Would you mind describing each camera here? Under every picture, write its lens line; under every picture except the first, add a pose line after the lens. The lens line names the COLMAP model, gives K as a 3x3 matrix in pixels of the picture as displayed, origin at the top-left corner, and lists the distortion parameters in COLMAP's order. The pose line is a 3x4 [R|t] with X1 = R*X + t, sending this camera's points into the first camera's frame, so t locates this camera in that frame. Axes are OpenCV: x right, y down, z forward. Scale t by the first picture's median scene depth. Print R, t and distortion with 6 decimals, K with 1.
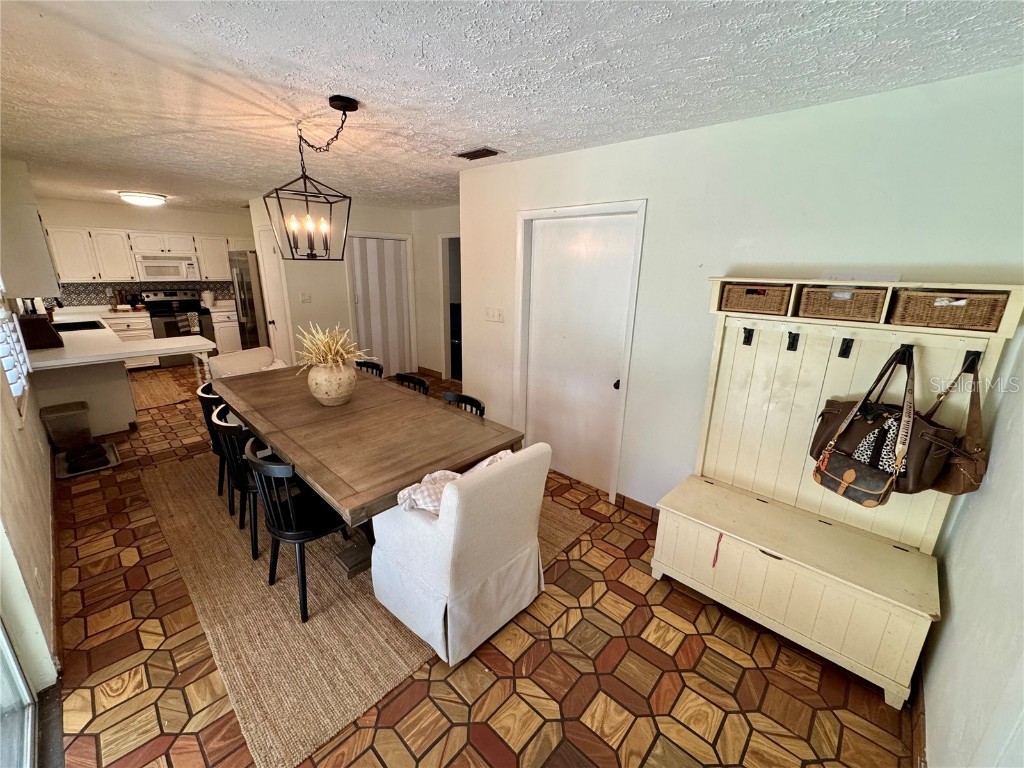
lens RADIAL K [[411.8, 0, 512.0], [0, 411.8, 384.0], [0, 0, 1]] dist [-0.002390, -0.000074]
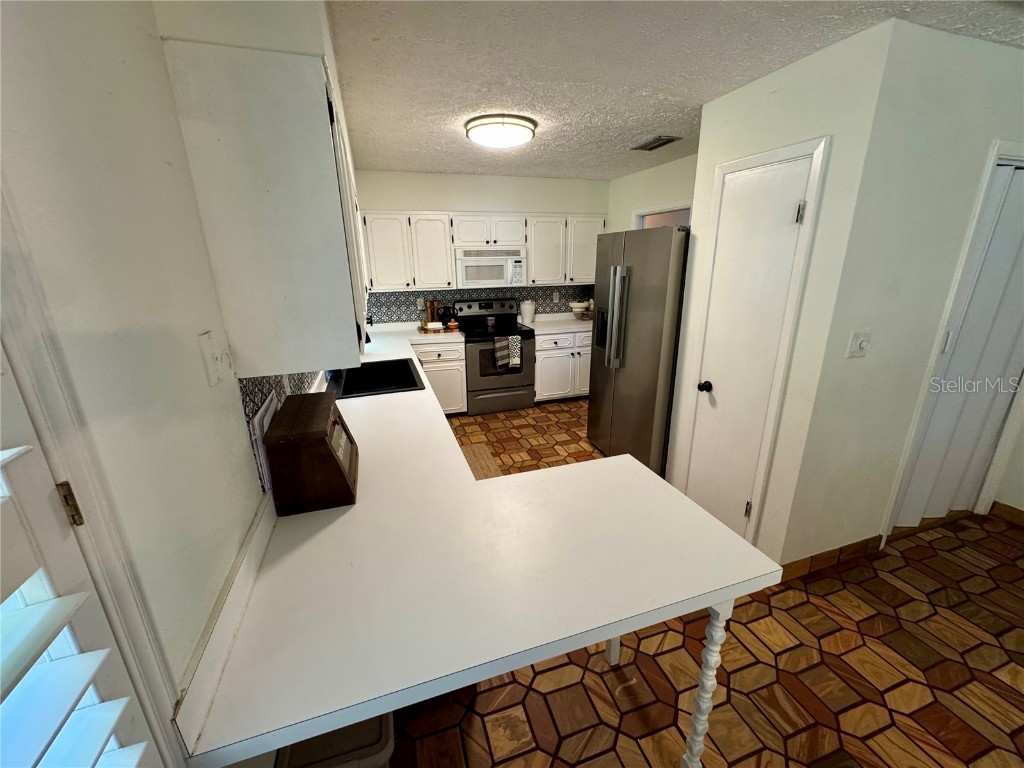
lens RADIAL K [[411.8, 0, 512.0], [0, 411.8, 384.0], [0, 0, 1]] dist [-0.002390, -0.000074]
pose [[0.873562, 0.111172, -0.473847, -1.192493], [-0.103443, 0.993729, 0.042442, -0.323033], [0.475594, 0.011941, 0.879584, 1.094556]]
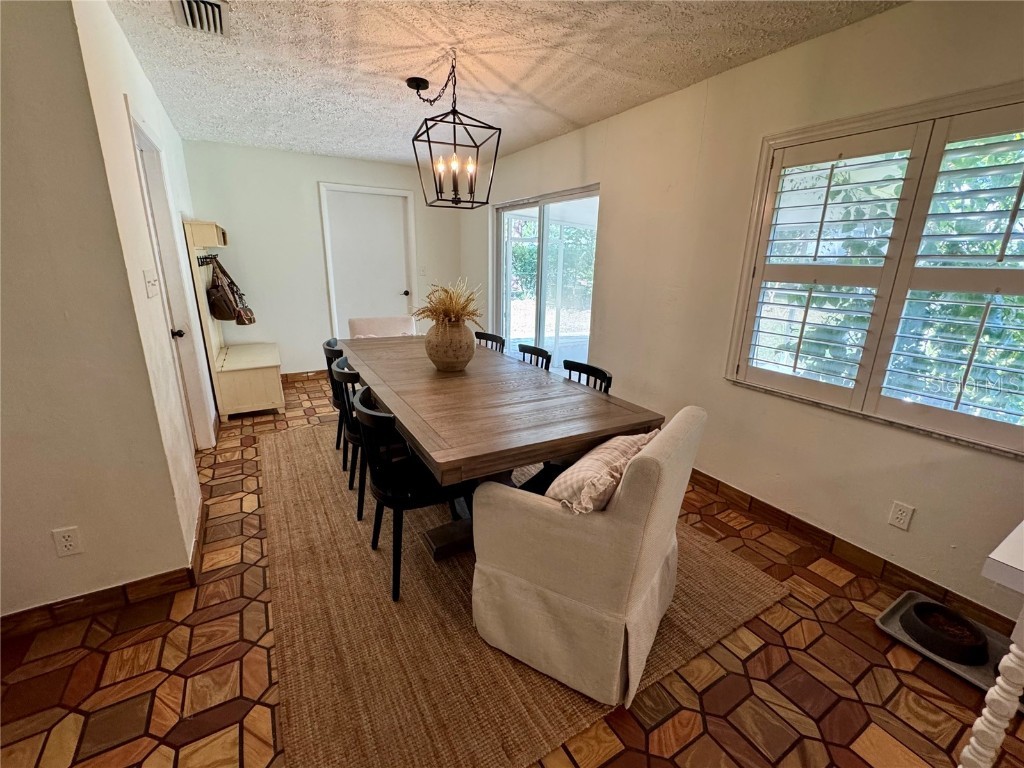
lens RADIAL K [[430.3, 0, 510.7], [0, 430.3, 381.9], [0, 0, 1]] dist [-0.000455, 0.000145]
pose [[-0.956722, -0.117043, 0.266427, -0.863891], [0.041439, 0.851423, 0.522840, -0.443538], [-0.288037, 0.511253, -0.809726, 1.862095]]
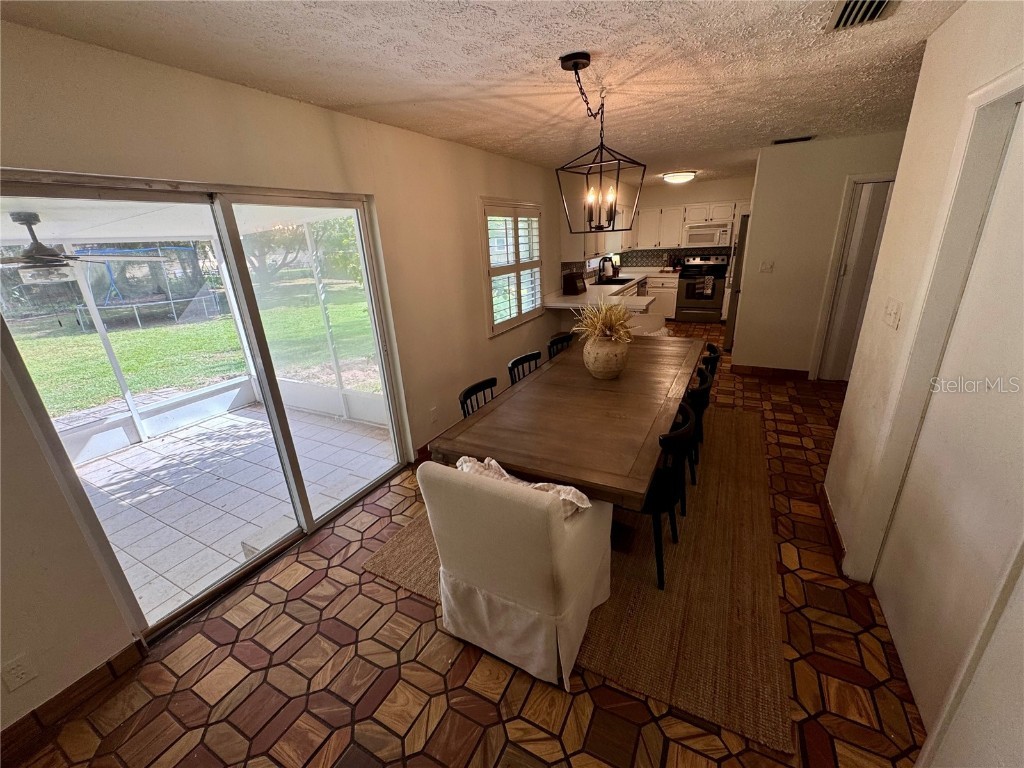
lens RADIAL K [[409.2, 0, 509.9], [0, 409.2, 383.4], [0, 0, 1]] dist [-0.006143, 0.000032]
pose [[0.251840, 0.294481, -0.921877, 0.470726], [-0.212276, 0.946191, 0.244257, -0.141996], [0.944201, 0.134178, 0.300800, 0.518748]]
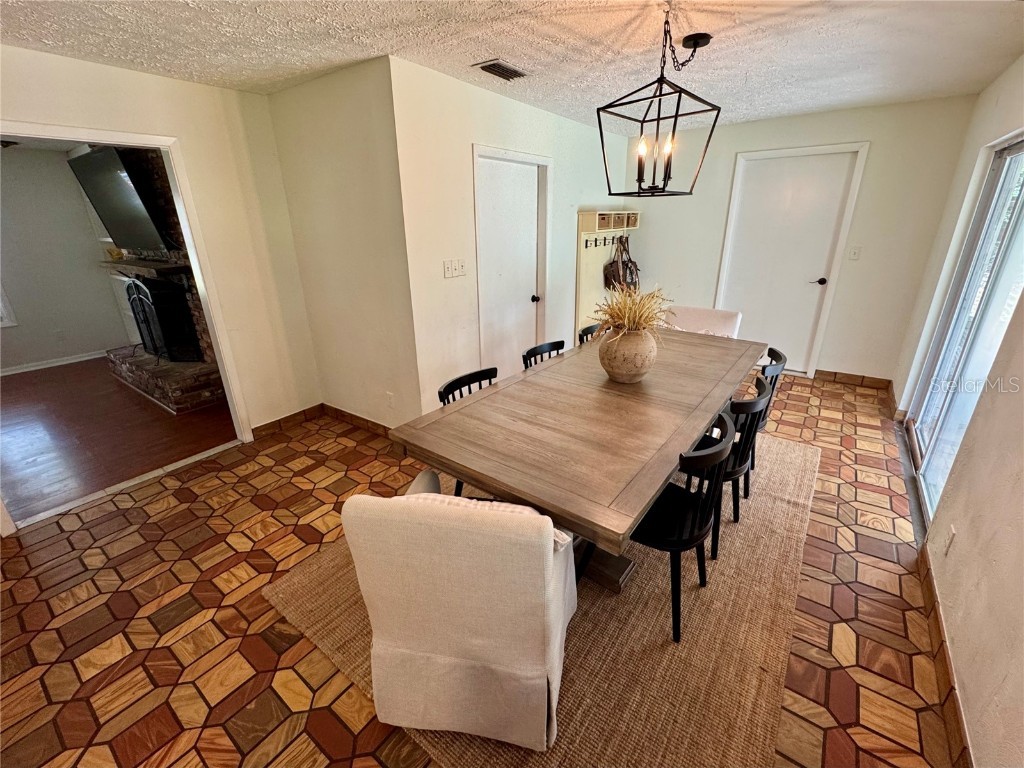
lens RADIAL K [[436.6, 0, 516.5], [0, 436.6, 382.6], [0, 0, 1]] dist [-0.002874, -0.000216]
pose [[-0.120436, -0.368279, 0.921882, -1.284952], [0.286044, 0.876381, 0.387472, -0.366528], [-0.950618, 0.310364, -0.000204, 1.295163]]
